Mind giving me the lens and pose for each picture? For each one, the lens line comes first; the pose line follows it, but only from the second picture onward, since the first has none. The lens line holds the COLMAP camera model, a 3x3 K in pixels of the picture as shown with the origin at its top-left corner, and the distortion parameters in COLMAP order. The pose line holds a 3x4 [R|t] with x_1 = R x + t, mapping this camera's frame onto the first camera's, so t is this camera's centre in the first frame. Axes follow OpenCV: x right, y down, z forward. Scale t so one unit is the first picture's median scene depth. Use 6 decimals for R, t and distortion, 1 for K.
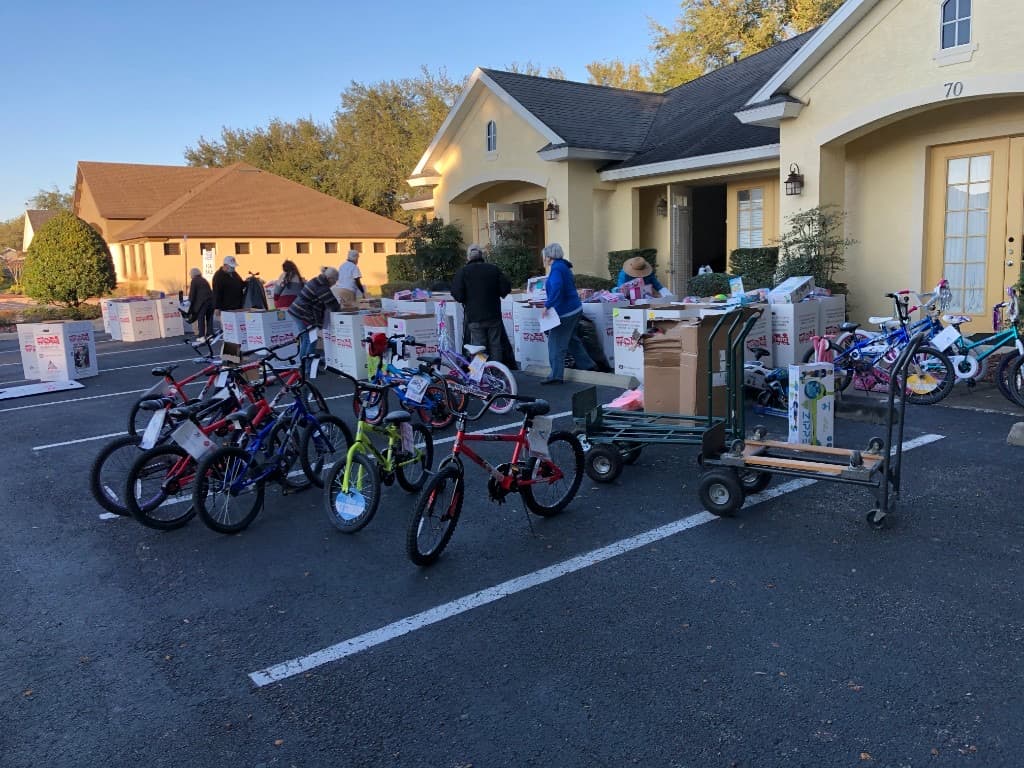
lens RADIAL K [[847.7, 0, 511.2], [0, 847.7, 384.8], [0, 0, 1]] dist [0.014532, -0.001565]
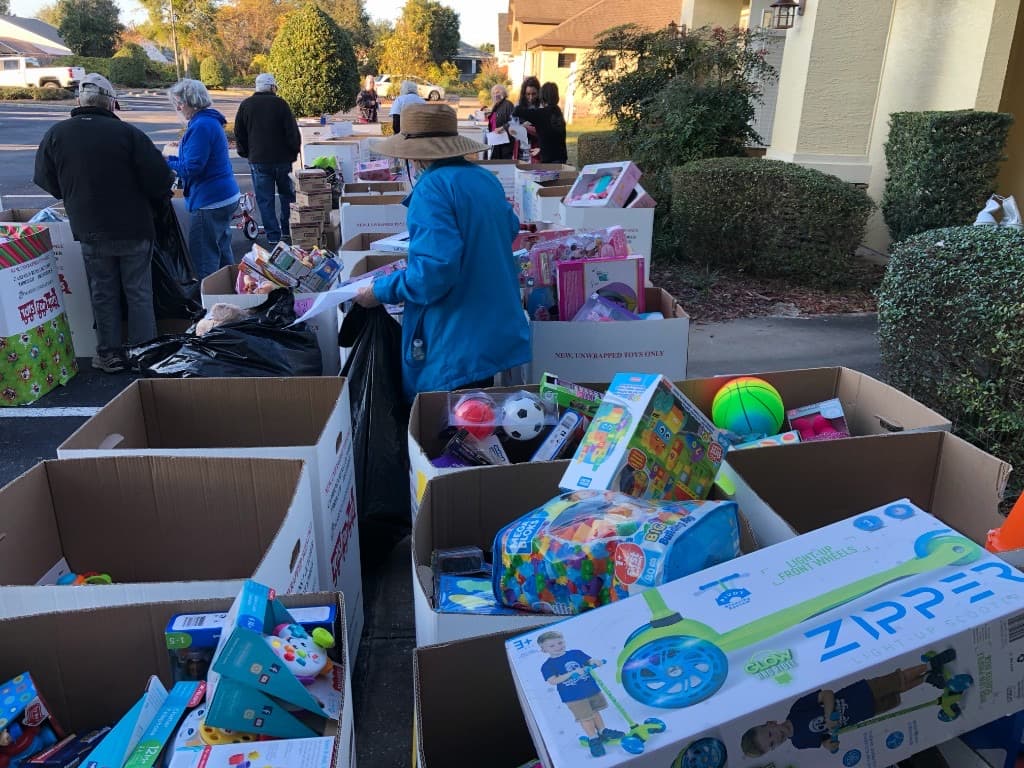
lens RADIAL K [[847.7, 0, 511.2], [0, 847.7, 384.8], [0, 0, 1]] dist [0.014532, -0.001565]
pose [[0.830253, 0.242688, -0.501780, 0.197588], [-0.137961, 0.961699, 0.236856, -0.095523], [0.540044, -0.127424, 0.831935, 0.497323]]
